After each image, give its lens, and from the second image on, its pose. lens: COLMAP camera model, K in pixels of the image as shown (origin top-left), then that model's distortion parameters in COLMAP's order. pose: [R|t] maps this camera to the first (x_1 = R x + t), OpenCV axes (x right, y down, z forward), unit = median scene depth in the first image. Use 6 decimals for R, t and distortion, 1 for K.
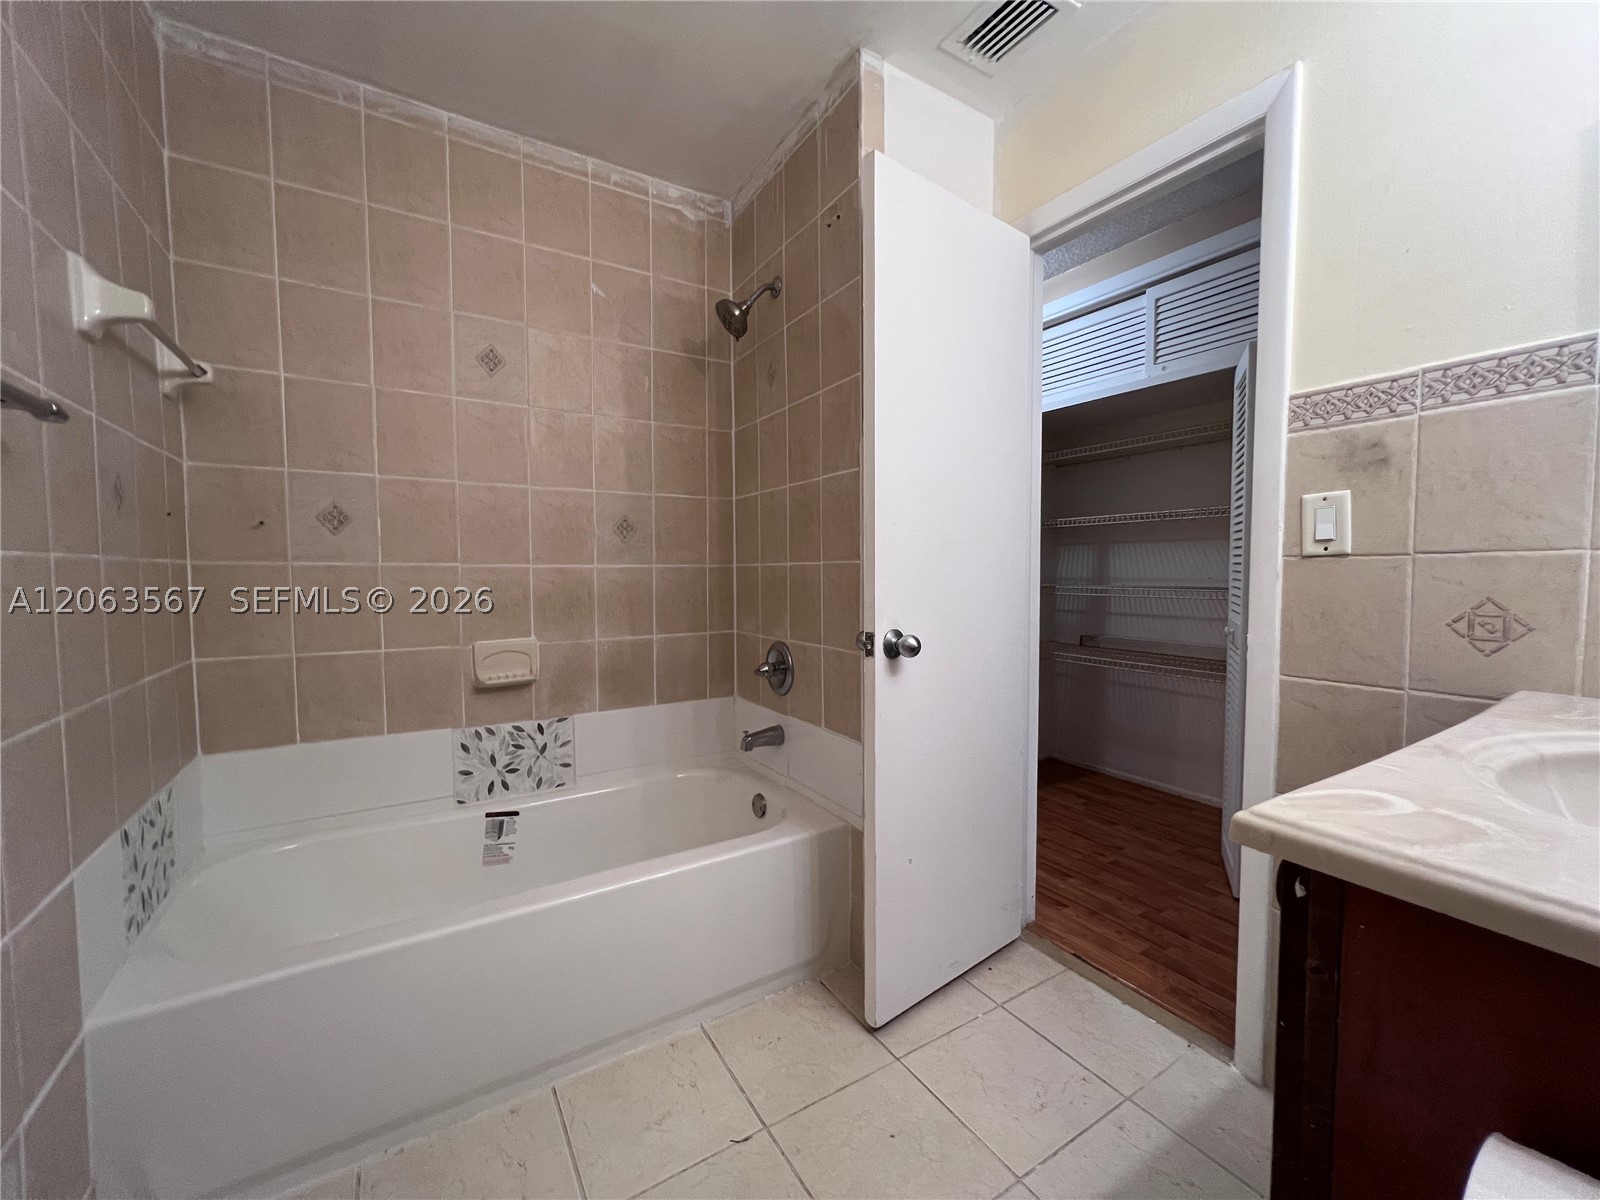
lens RADIAL K [[636.7, 0, 799.6], [0, 636.7, 601.9], [0, 0, 1]] dist [-0.001974, 0.000596]
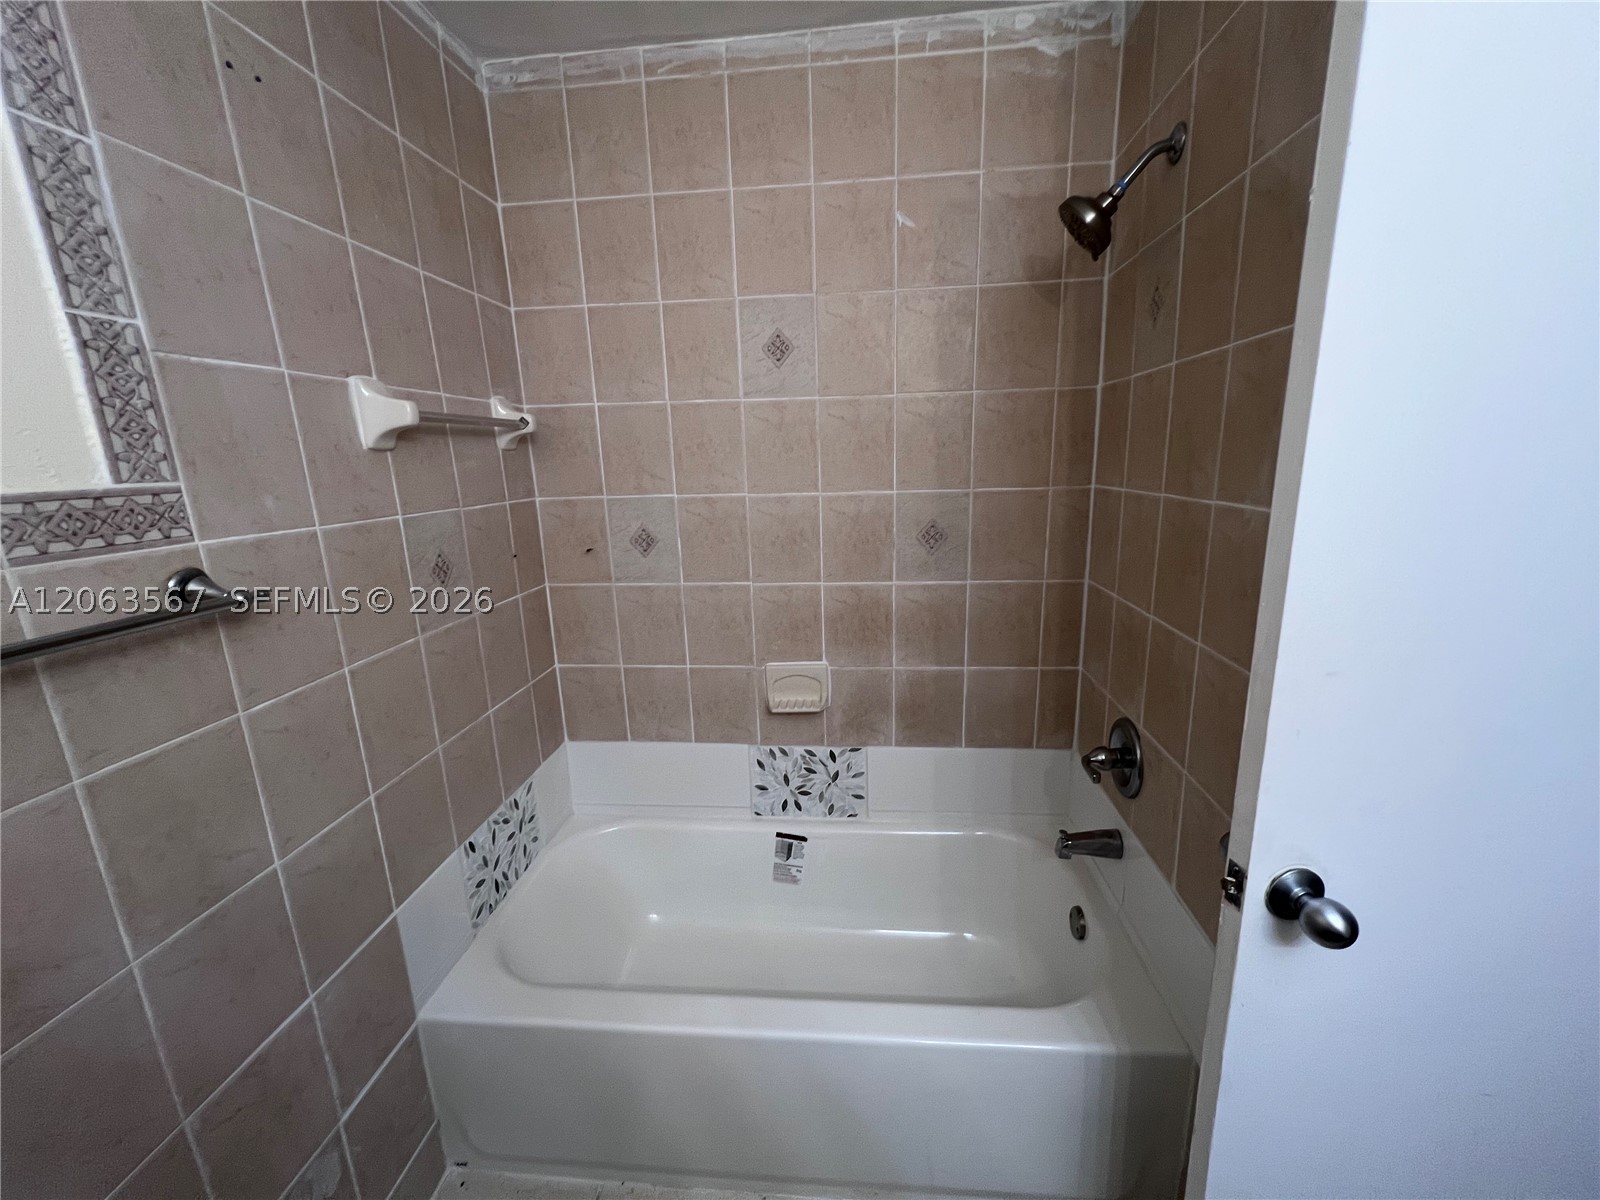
lens RADIAL K [[636.7, 0, 801.1], [0, 636.7, 604.2], [0, 0, 1]] dist [-0.001974, 0.000596]
pose [[0.799212, 0.114247, -0.590091, 0.080634], [-0.001499, 0.982145, 0.188122, -0.201212], [0.601047, -0.149465, 0.785113, 0.295124]]
